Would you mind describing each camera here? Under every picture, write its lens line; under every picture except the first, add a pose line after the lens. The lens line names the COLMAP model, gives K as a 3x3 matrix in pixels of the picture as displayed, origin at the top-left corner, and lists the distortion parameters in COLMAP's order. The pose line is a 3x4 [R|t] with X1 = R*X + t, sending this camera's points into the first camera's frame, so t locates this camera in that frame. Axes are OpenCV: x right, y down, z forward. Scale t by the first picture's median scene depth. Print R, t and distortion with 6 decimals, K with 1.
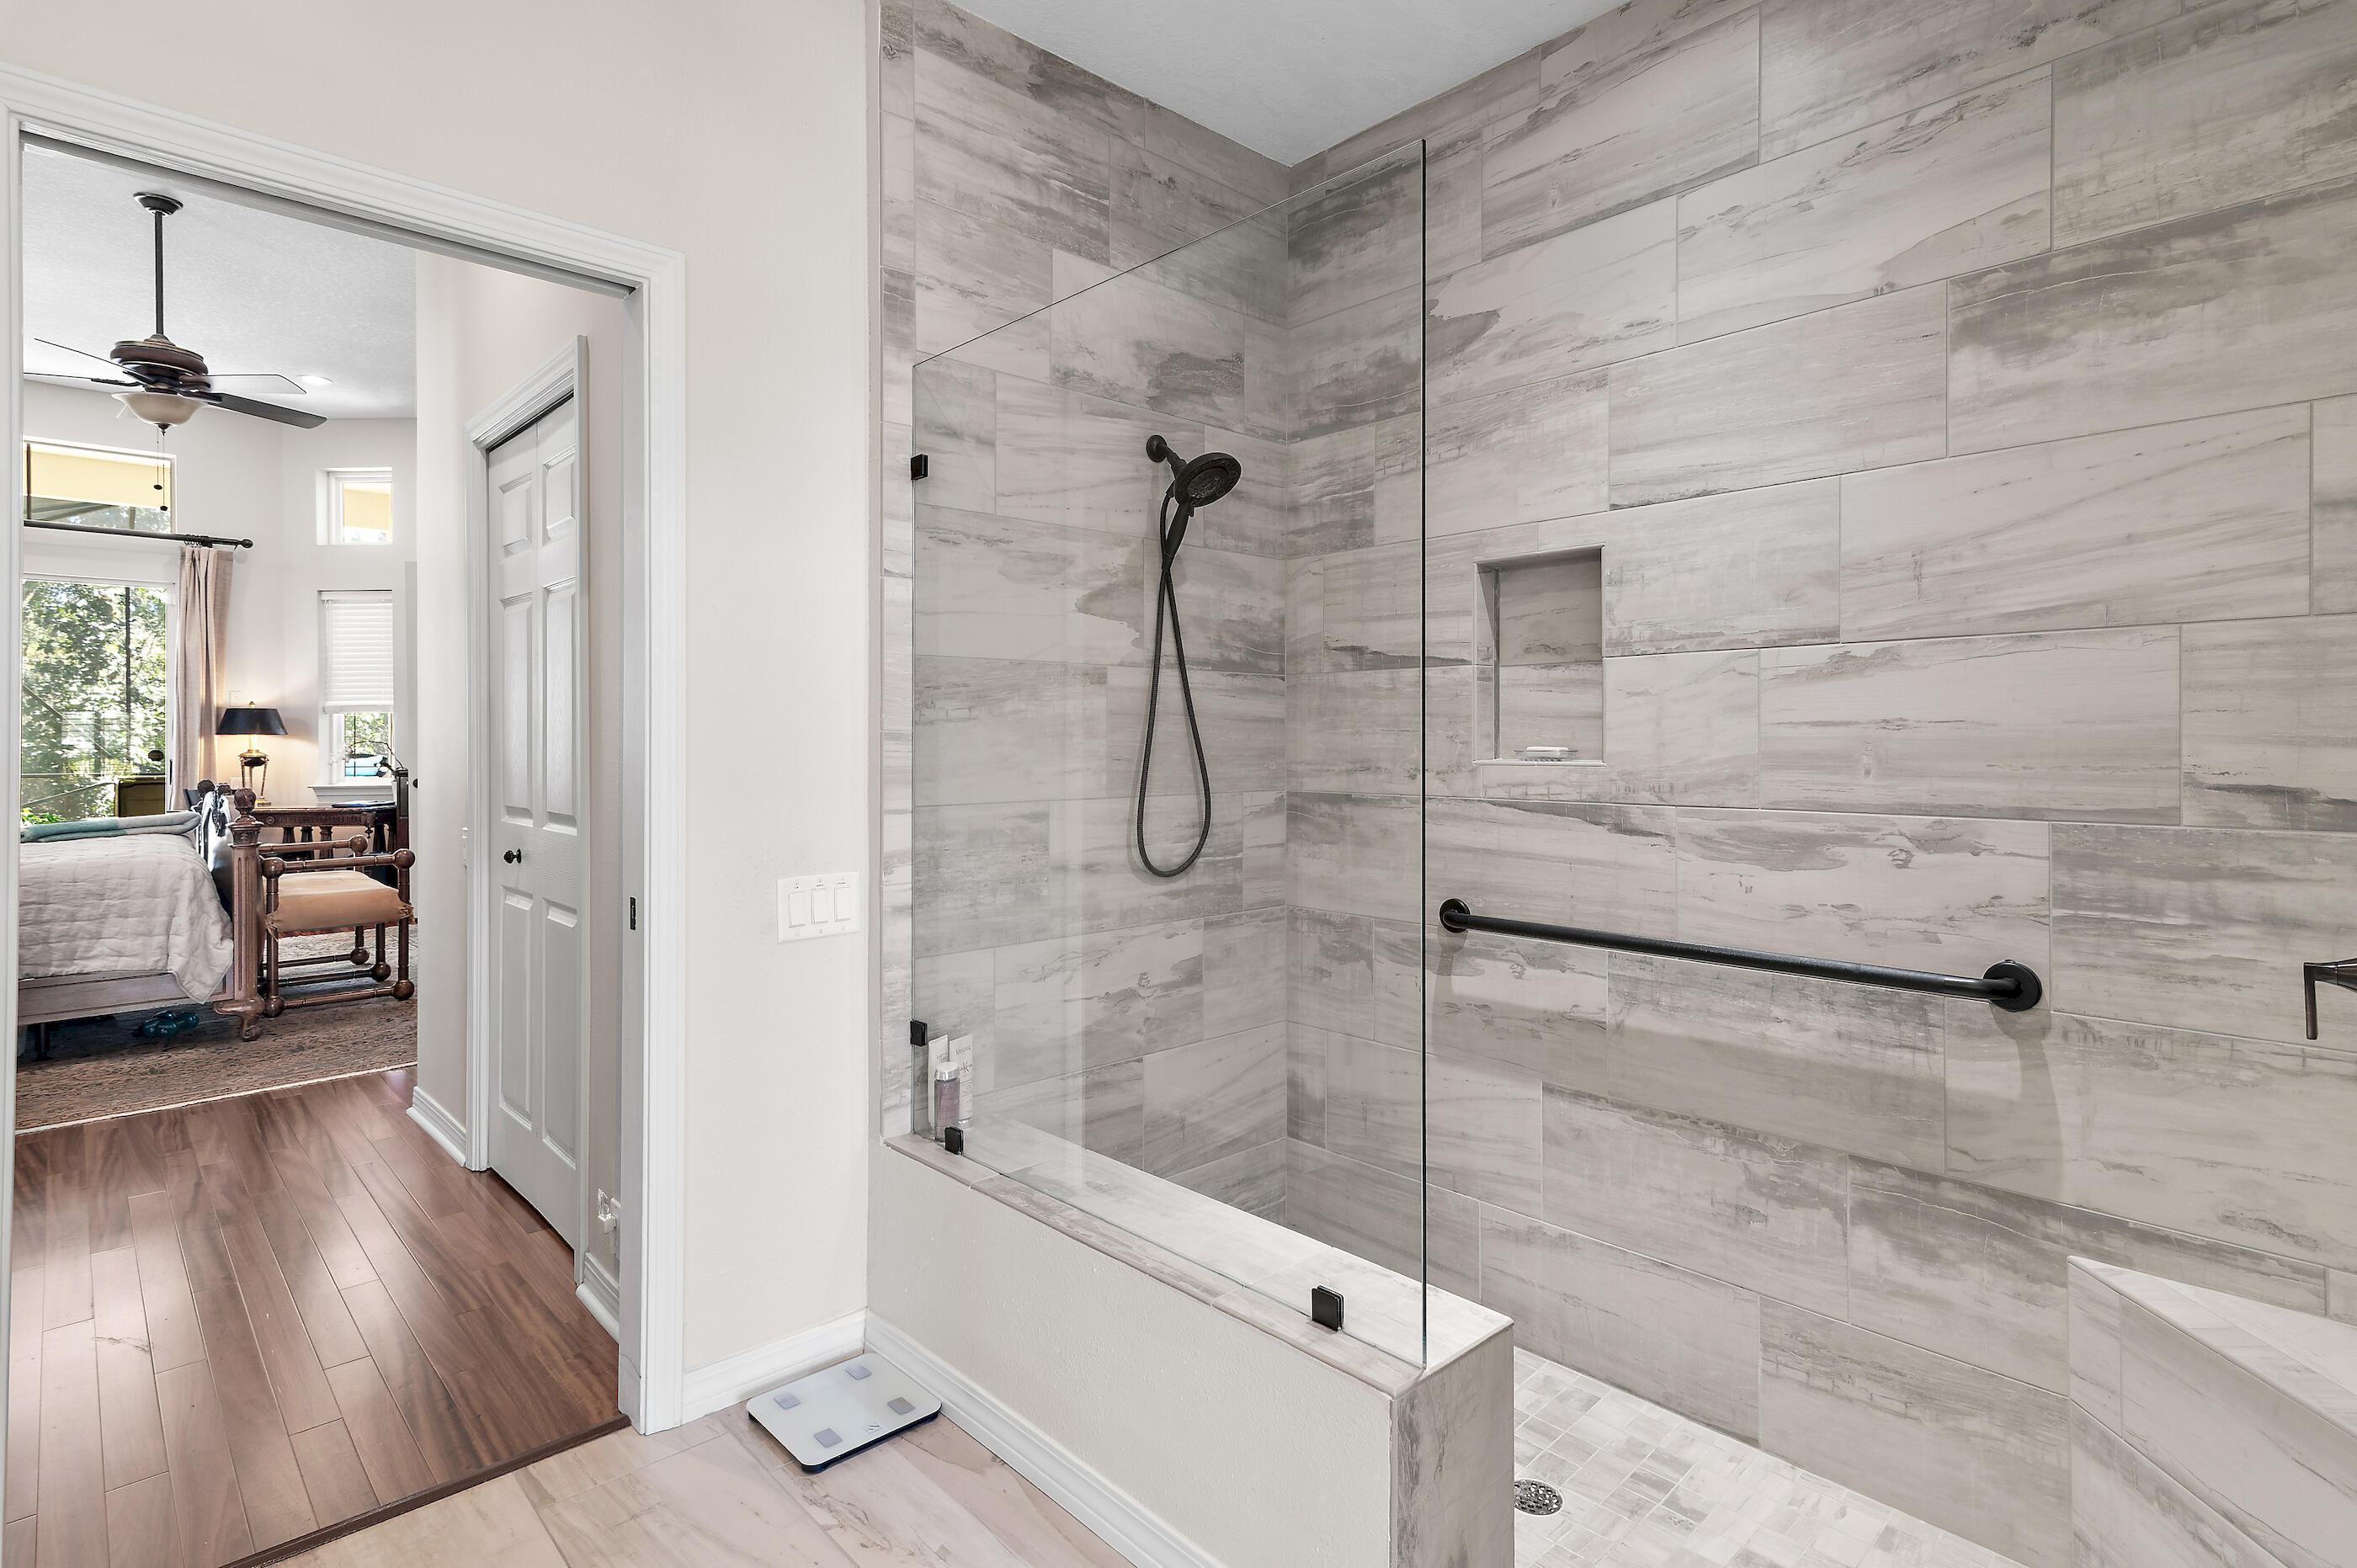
lens RADIAL K [[1188.9, 0, 1178.5], [0, 1188.9, 784.0], [0, 0, 1]] dist [-0.016761, -0.001393]
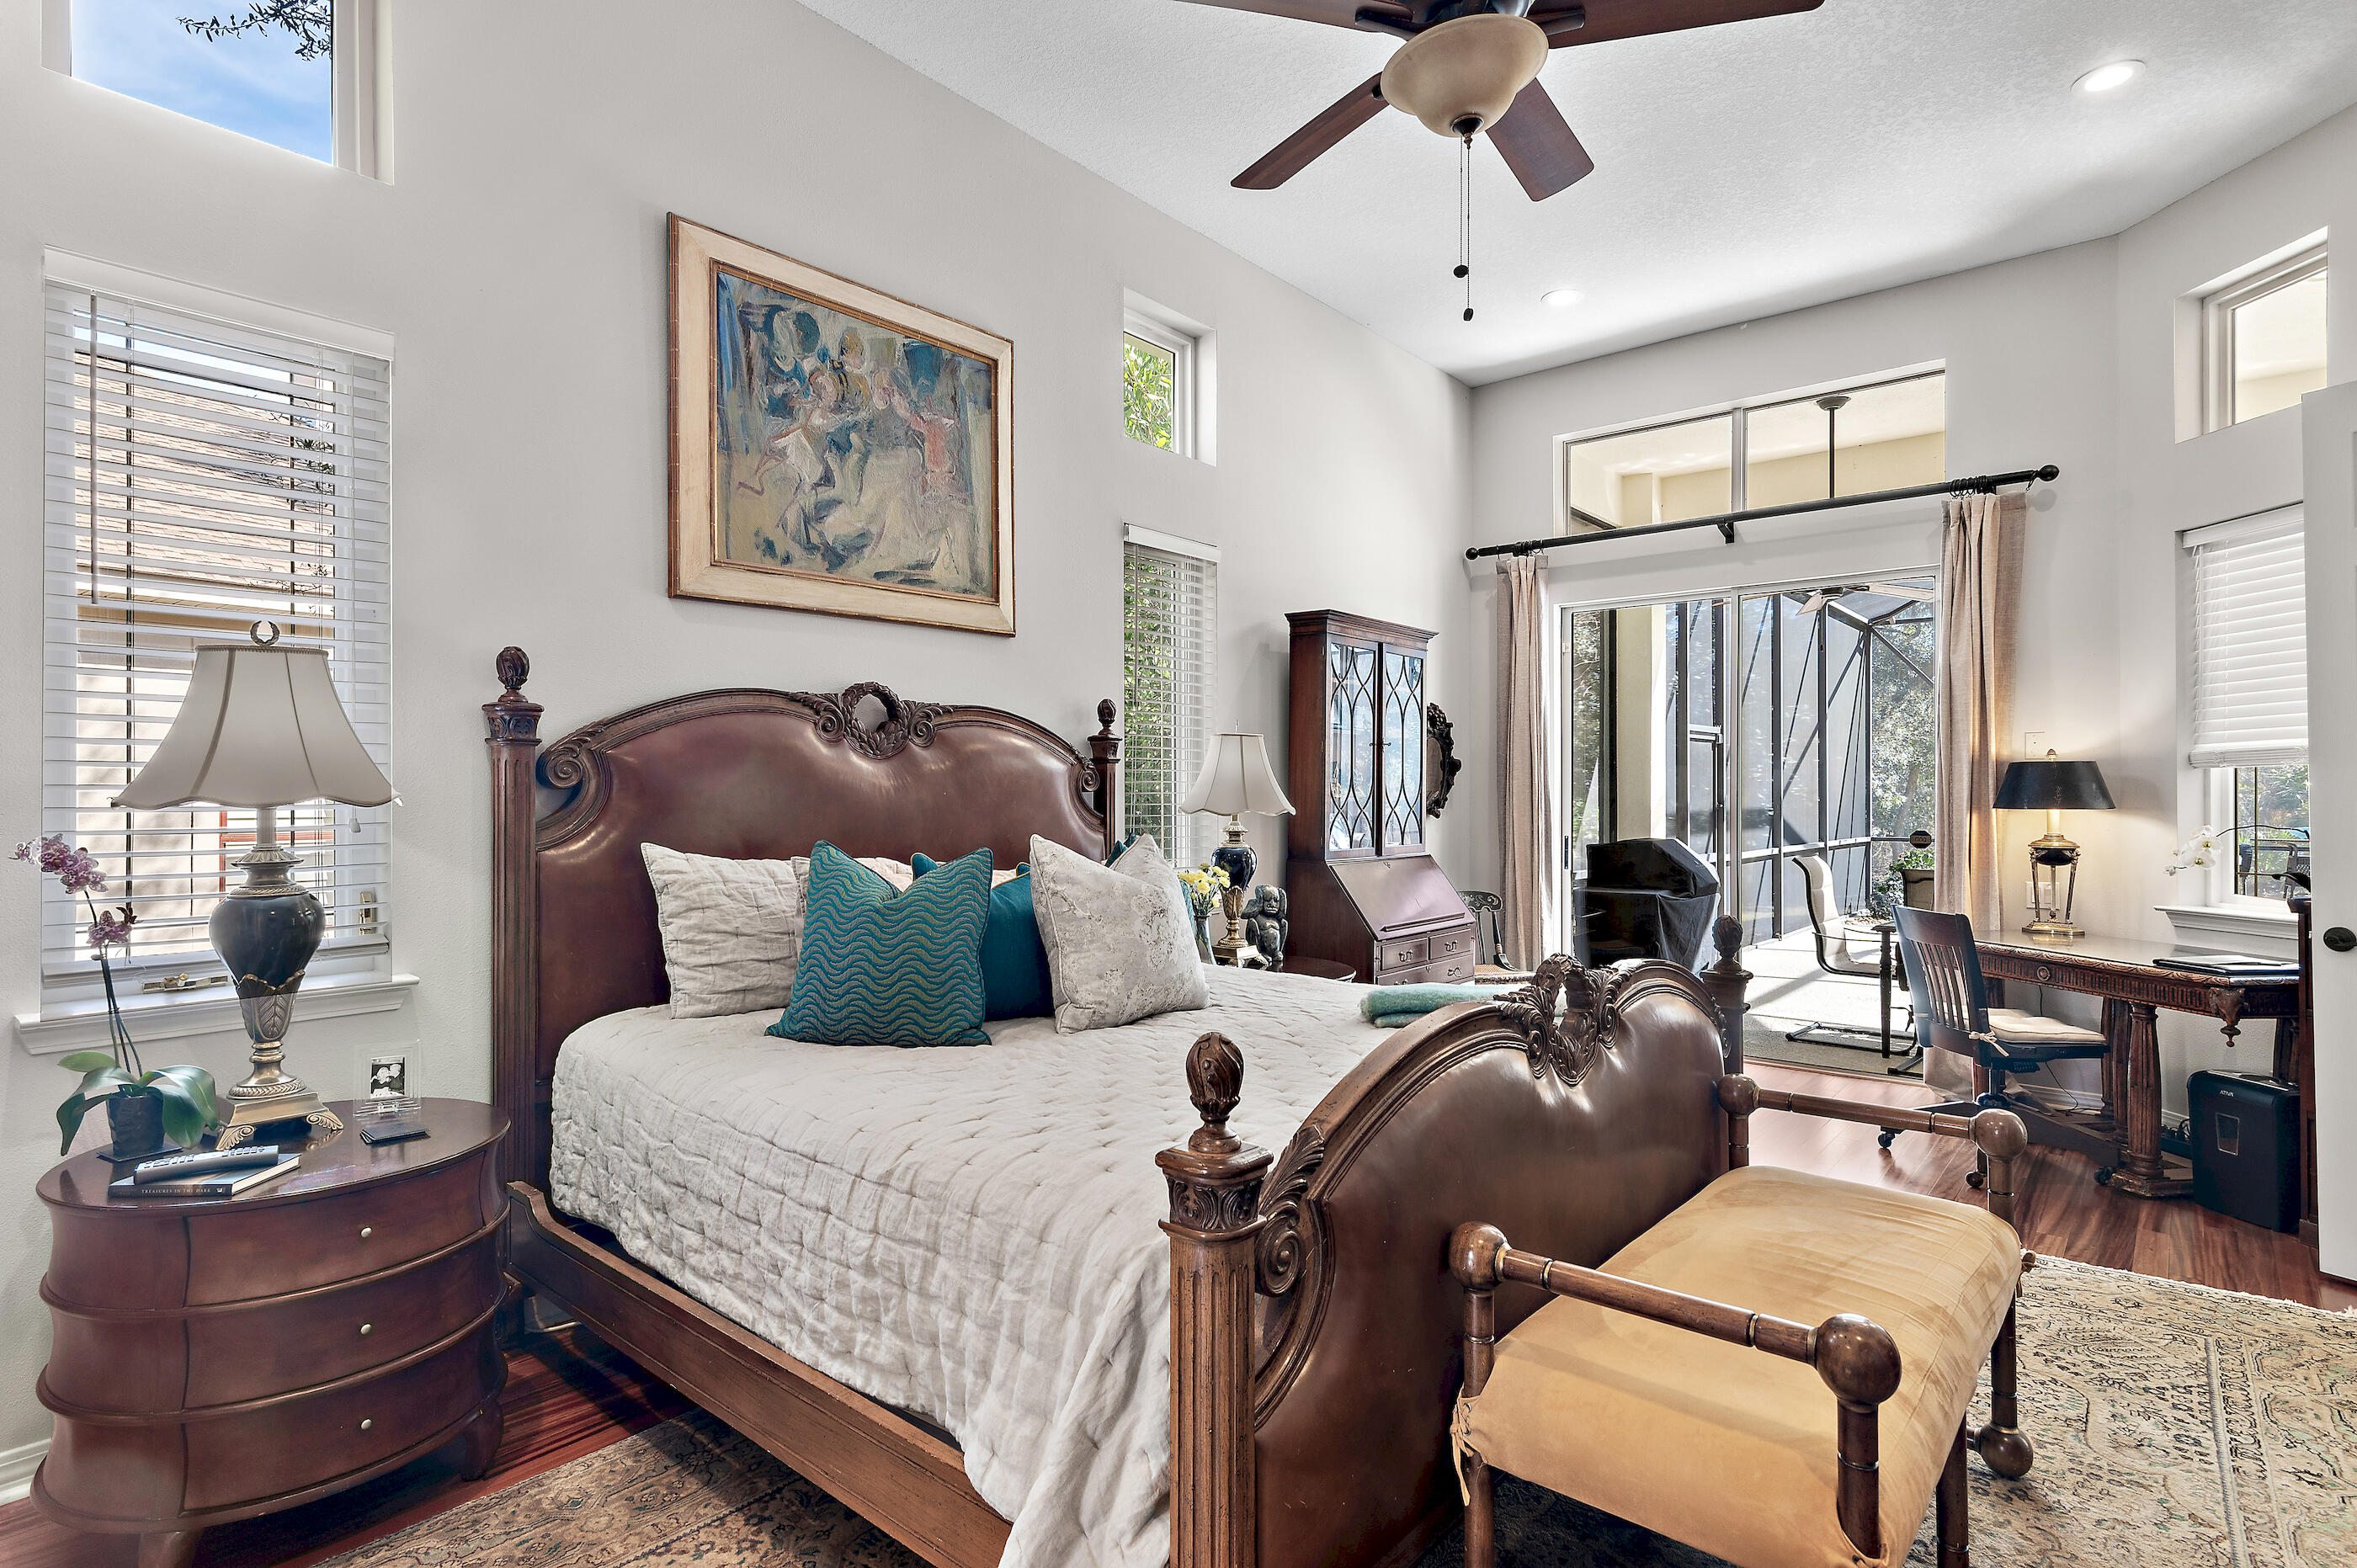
lens RADIAL K [[1199.4, 0, 1178.5], [0, 1199.4, 784.0], [0, 0, 1]] dist [-0.004827, -0.001011]
pose [[0.116930, -0.007248, -0.993114, -0.267599], [-0.036778, 0.999256, -0.011623, -0.031752], [0.992459, 0.037884, 0.116576, 0.518386]]
